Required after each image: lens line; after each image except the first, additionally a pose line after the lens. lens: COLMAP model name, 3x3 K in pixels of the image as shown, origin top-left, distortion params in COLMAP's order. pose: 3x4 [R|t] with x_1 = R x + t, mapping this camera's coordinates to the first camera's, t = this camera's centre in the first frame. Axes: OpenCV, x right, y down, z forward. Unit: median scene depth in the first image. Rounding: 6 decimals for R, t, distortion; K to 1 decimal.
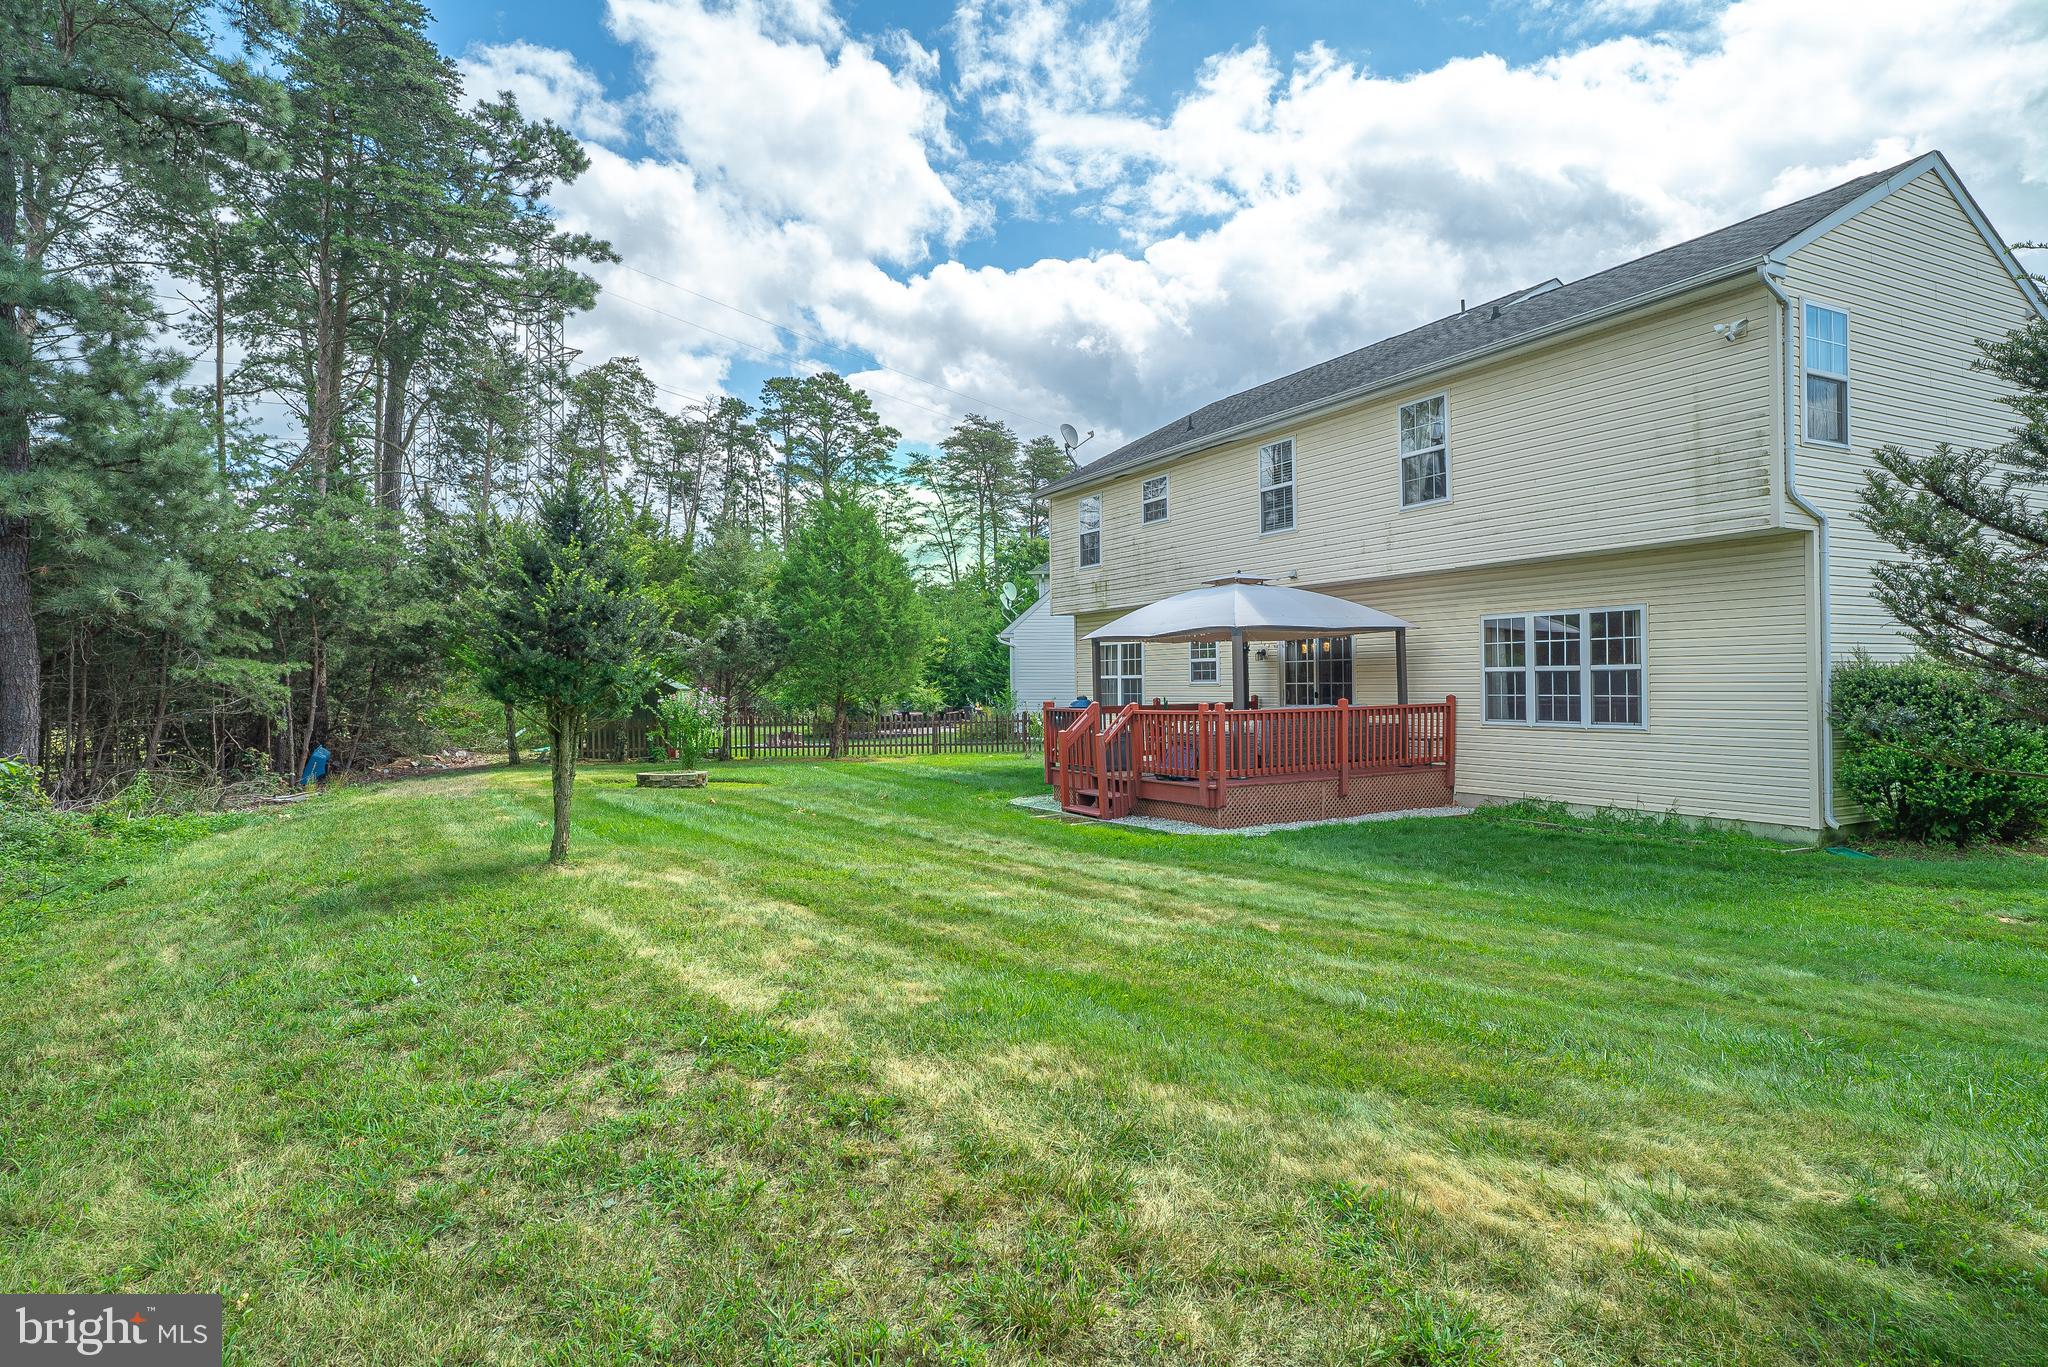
lens RADIAL K [[1116.5, 0, 1017.5], [0, 1116.5, 682.7], [0, 0, 1]] dist [-0.054339, 0.038668]
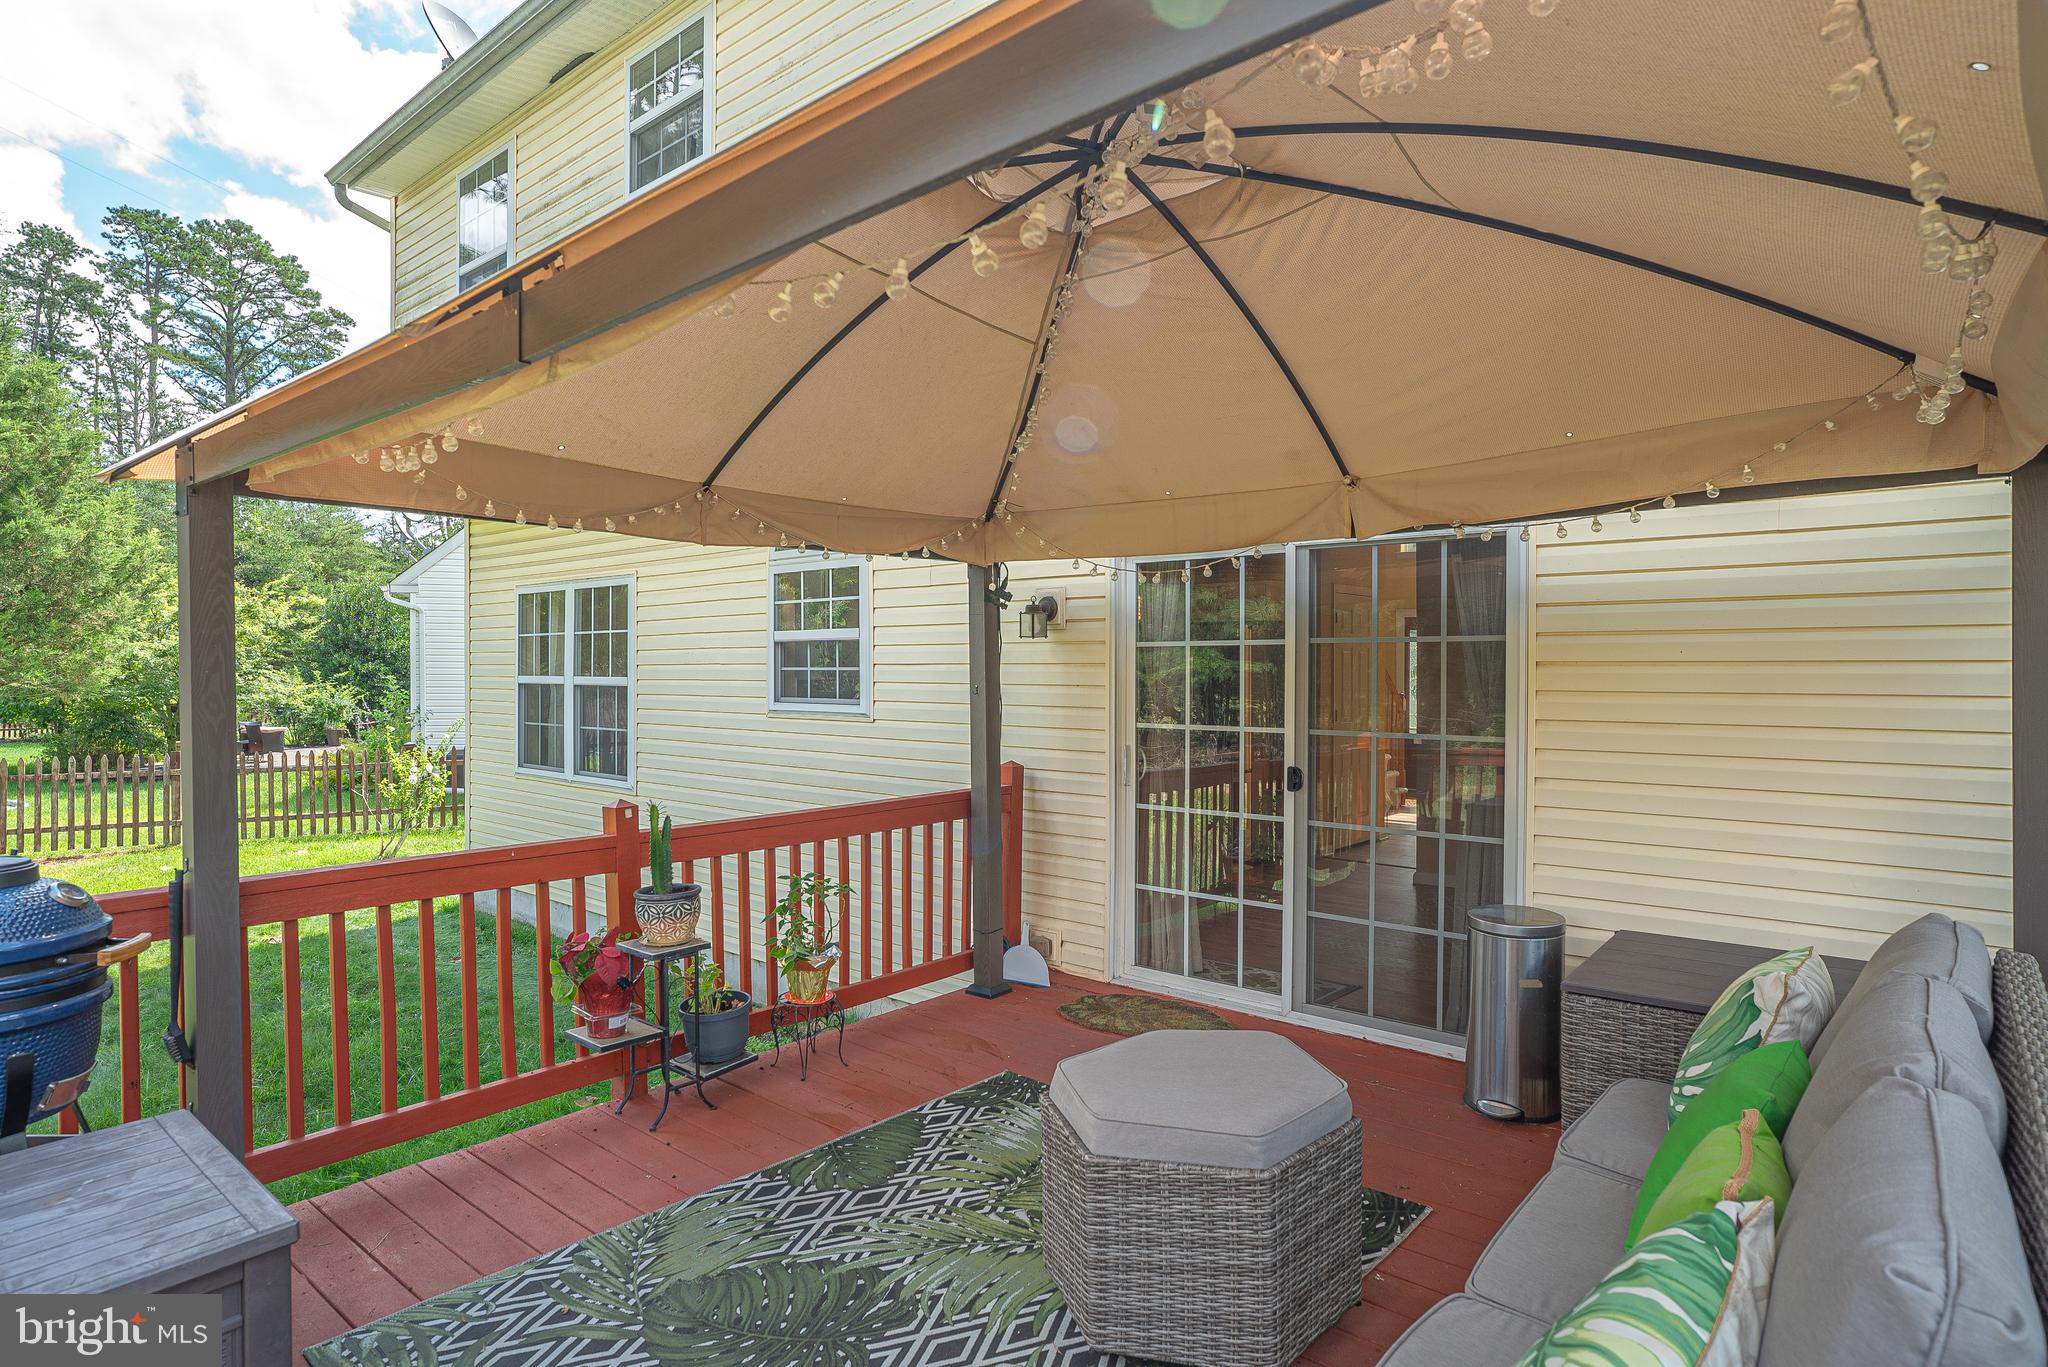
lens RADIAL K [[1102.3, 0, 1024.0], [0, 1102.3, 683.5], [0, 0, 1]] dist [-0.040385, 0.025059]
pose [[0.923765, 0.006573, 0.382903, 0.045098], [-0.011056, 0.999894, 0.009508, -0.004534], [-0.382799, -0.013017, 0.923740, 0.304063]]
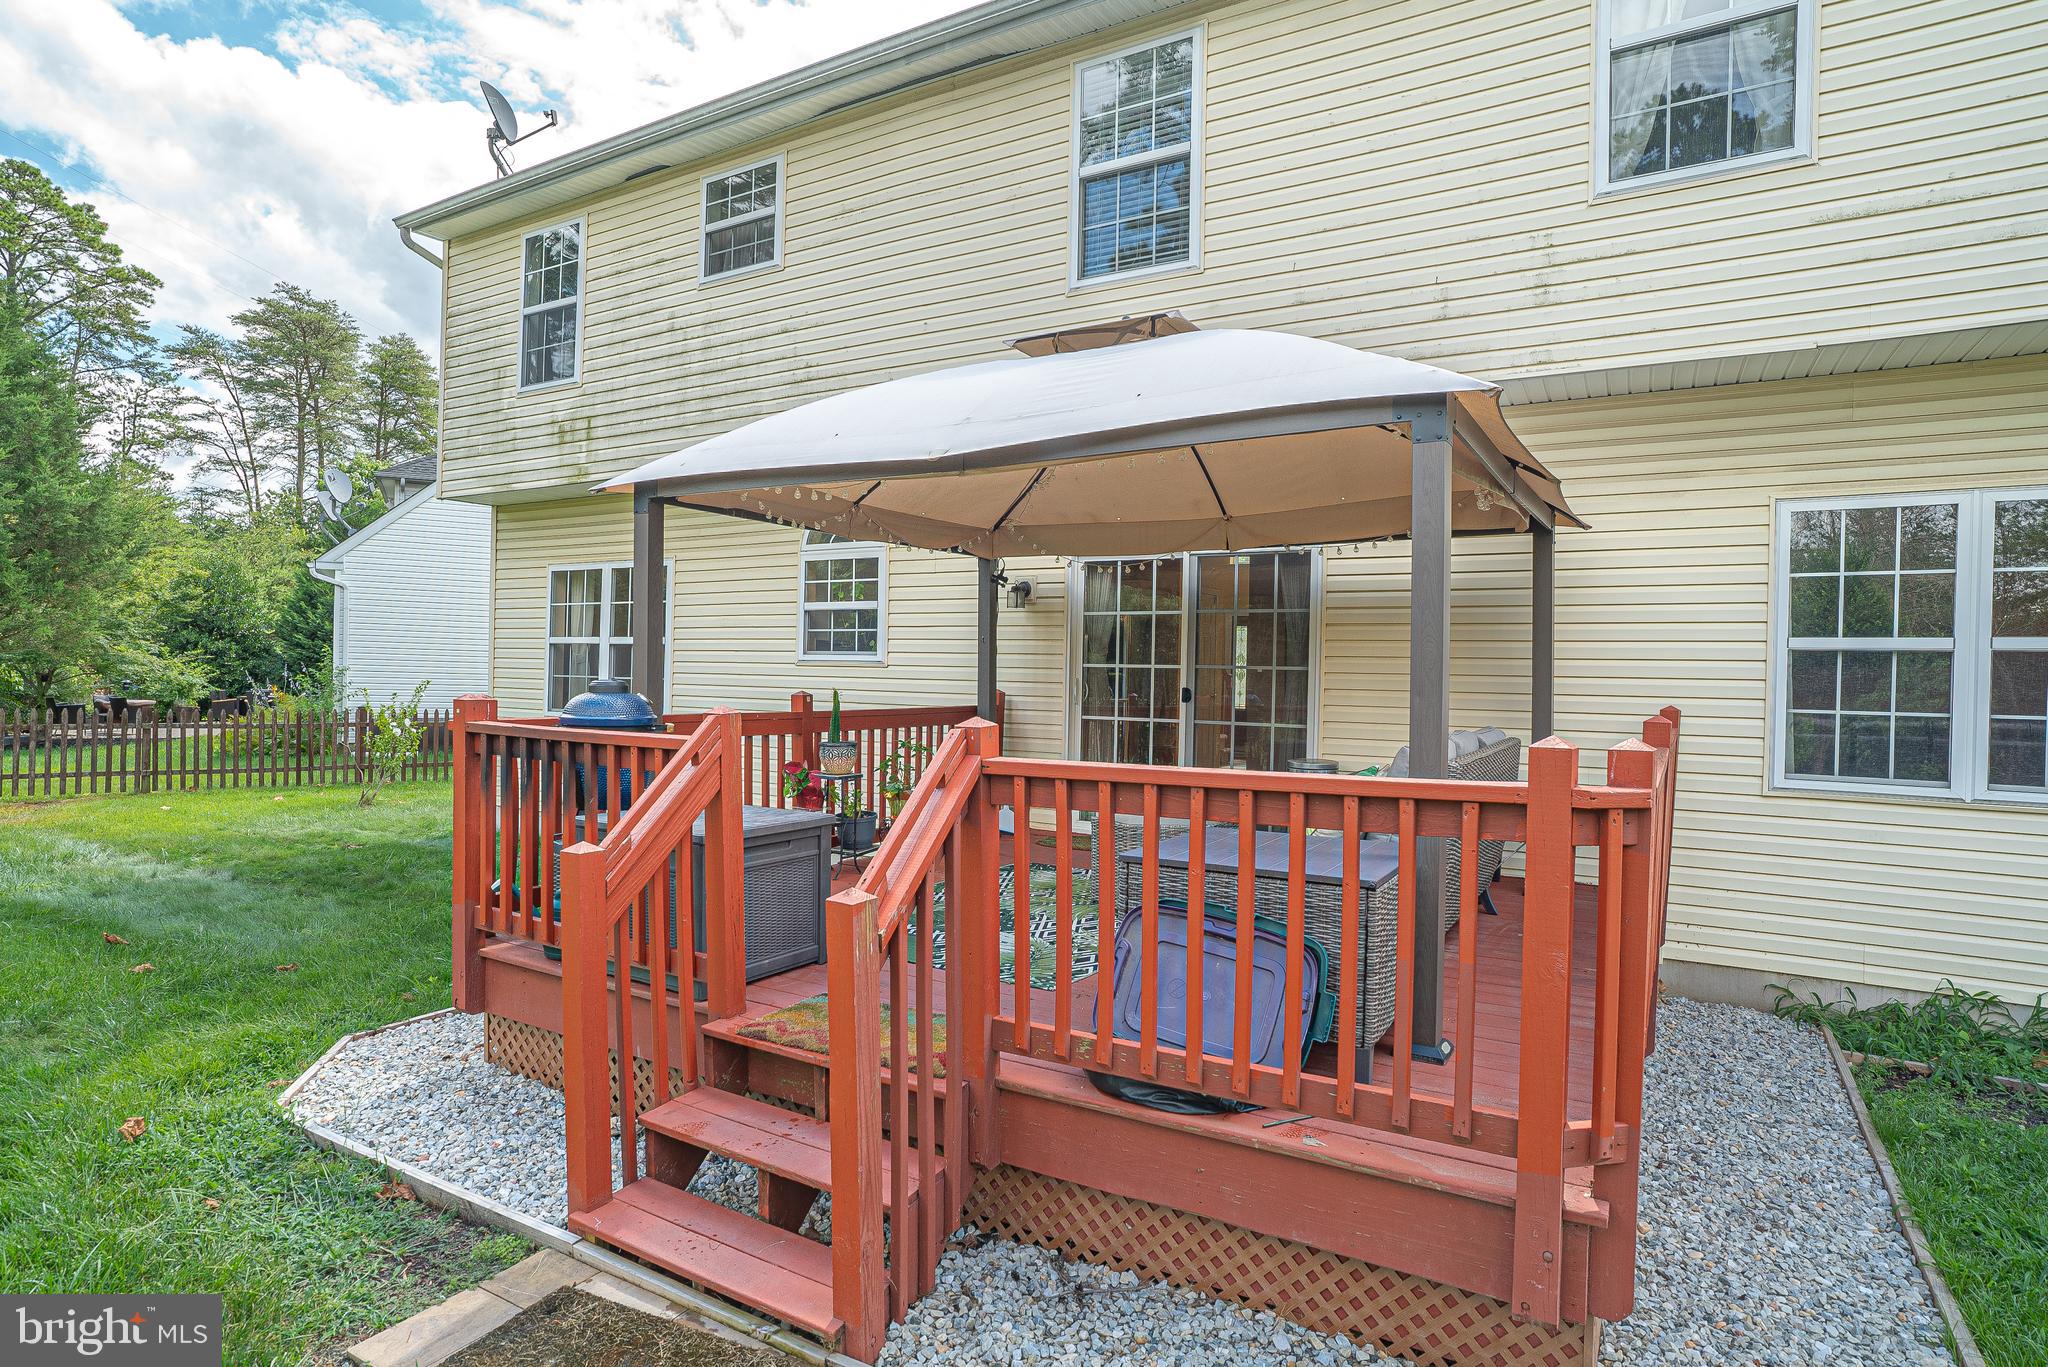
lens RADIAL K [[1116.5, 0, 1017.5], [0, 1116.5, 682.7], [0, 0, 1]] dist [-0.054339, 0.038668]
pose [[0.854265, 0.026613, 0.519155, 0.000571], [-0.031446, 0.999505, 0.000507, 0.003195], [-0.518885, -0.016759, 0.854680, 0.260089]]
